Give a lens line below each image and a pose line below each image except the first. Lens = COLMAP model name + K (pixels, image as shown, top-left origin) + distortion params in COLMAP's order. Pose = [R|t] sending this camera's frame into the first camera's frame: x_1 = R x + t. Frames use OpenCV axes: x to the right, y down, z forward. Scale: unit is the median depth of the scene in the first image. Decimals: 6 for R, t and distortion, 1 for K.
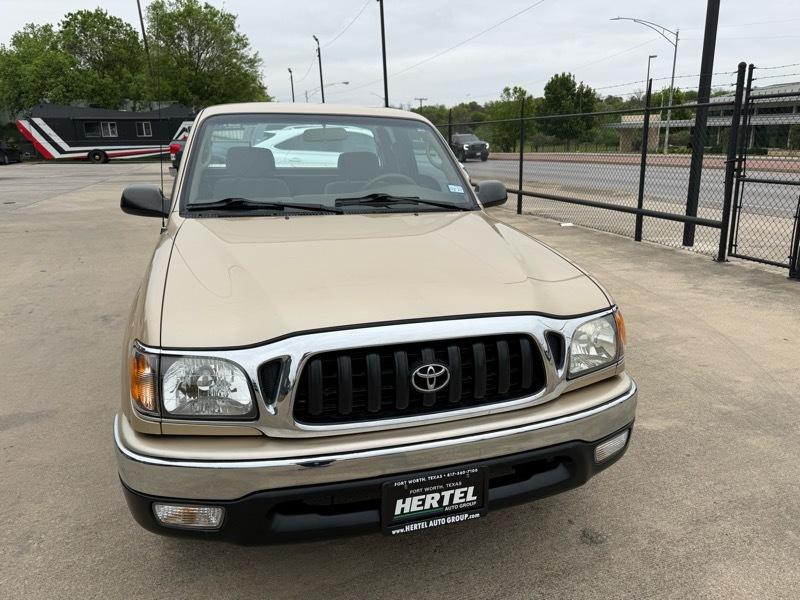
lens RADIAL K [[574.7, 0, 405.1], [0, 574.7, 298.0], [0, 0, 1]] dist [0.004835, -0.008383]
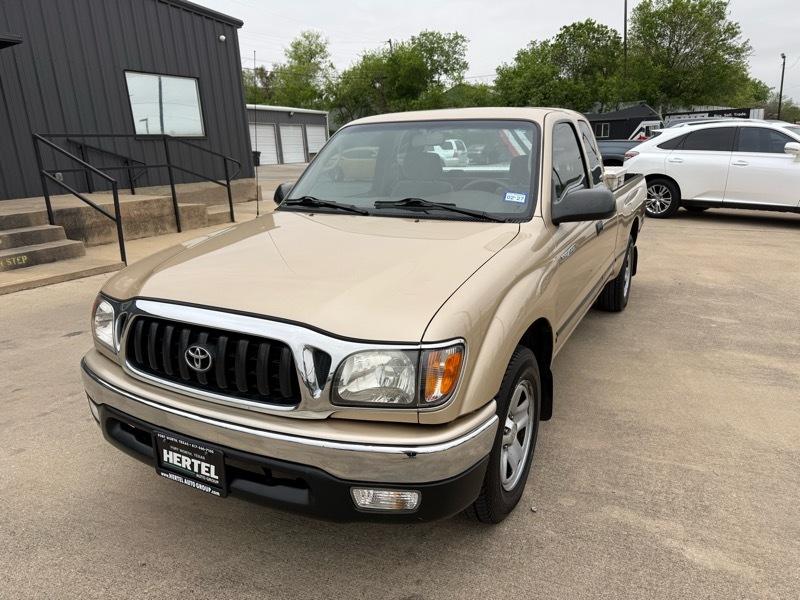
lens RADIAL K [[571.6, 0, 398.6], [0, 571.6, 299.9], [0, 0, 1]] dist [0.007053, -0.009314]
pose [[0.707468, 0.170730, -0.685814, 0.267269], [-0.167674, 0.983224, 0.071801, -0.030215], [0.686567, 0.064196, 0.724227, 0.108918]]
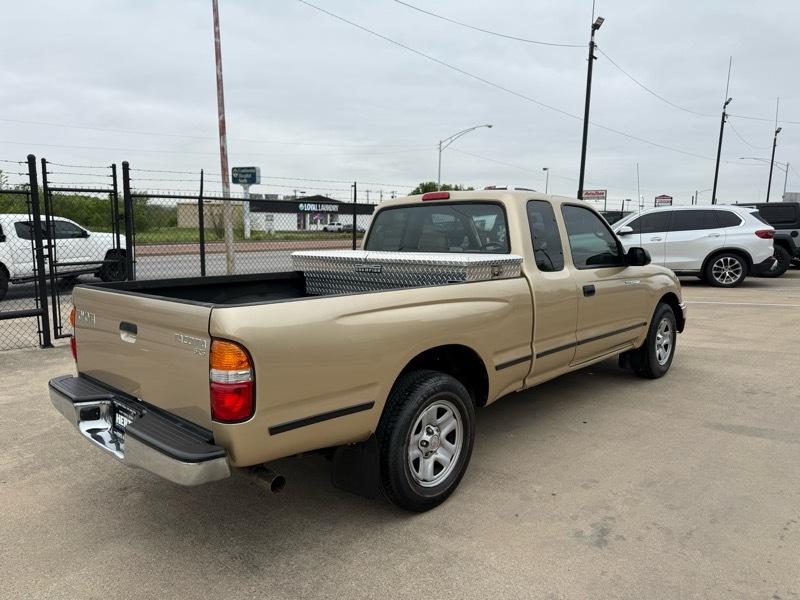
lens RADIAL K [[556.1, 0, 408.4], [0, 556.1, 300.7], [0, 0, 1]] dist [0.059615, -0.082259]
pose [[-0.505831, -0.105730, 0.856129, -0.628086], [0.237233, 0.937142, 0.255901, -0.257428], [-0.829370, 0.332545, -0.448953, 0.960947]]
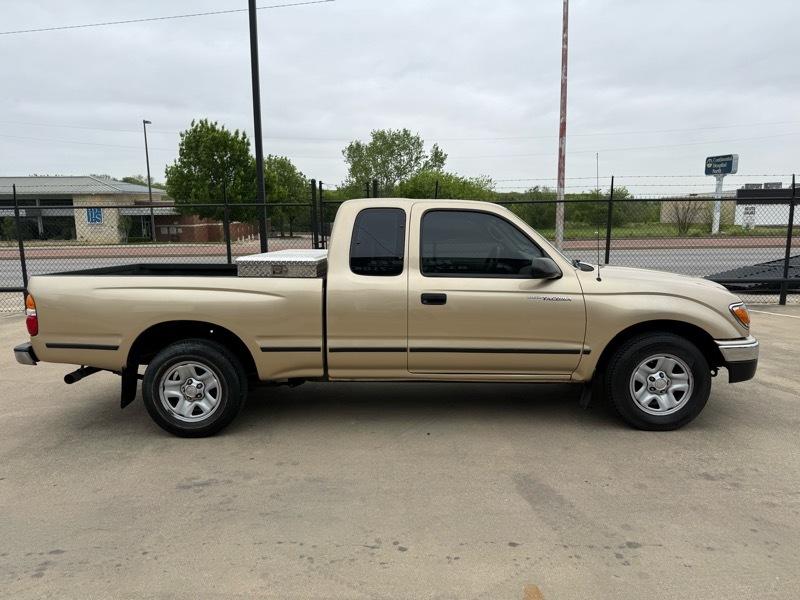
lens RADIAL K [[560.0, 0, 410.8], [0, 560.0, 300.3], [0, 0, 1]] dist [0.067593, -0.092743]
pose [[0.289302, -0.124465, 0.949111, -0.767696], [0.263058, 0.963674, 0.046191, -0.100558], [-0.920383, 0.236308, 0.311535, 0.372060]]
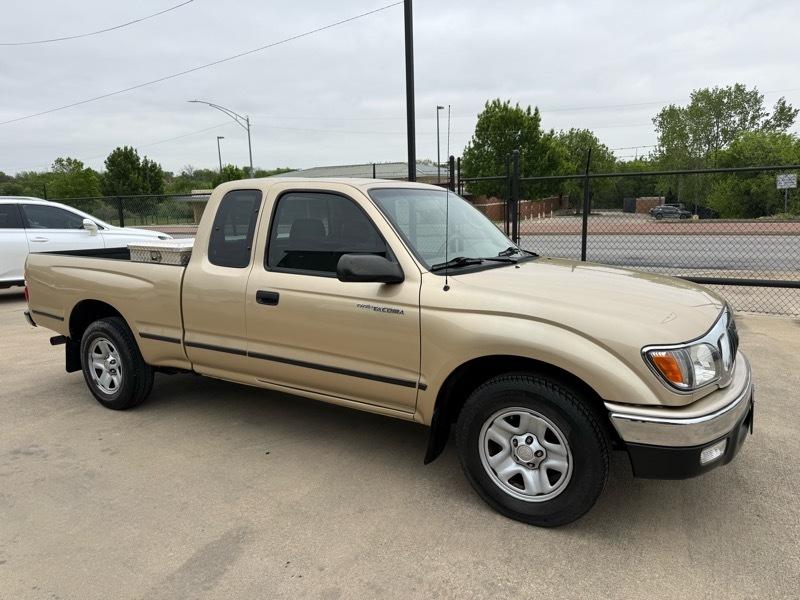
lens RADIAL K [[564.4, 0, 403.2], [0, 564.4, 304.1], [0, 0, 1]] dist [0.061345, -0.082823]
pose [[0.746099, -0.120814, 0.654783, -0.448452], [0.191409, 0.980808, -0.037134, -0.022540], [-0.637729, 0.153037, 0.754905, 0.081591]]
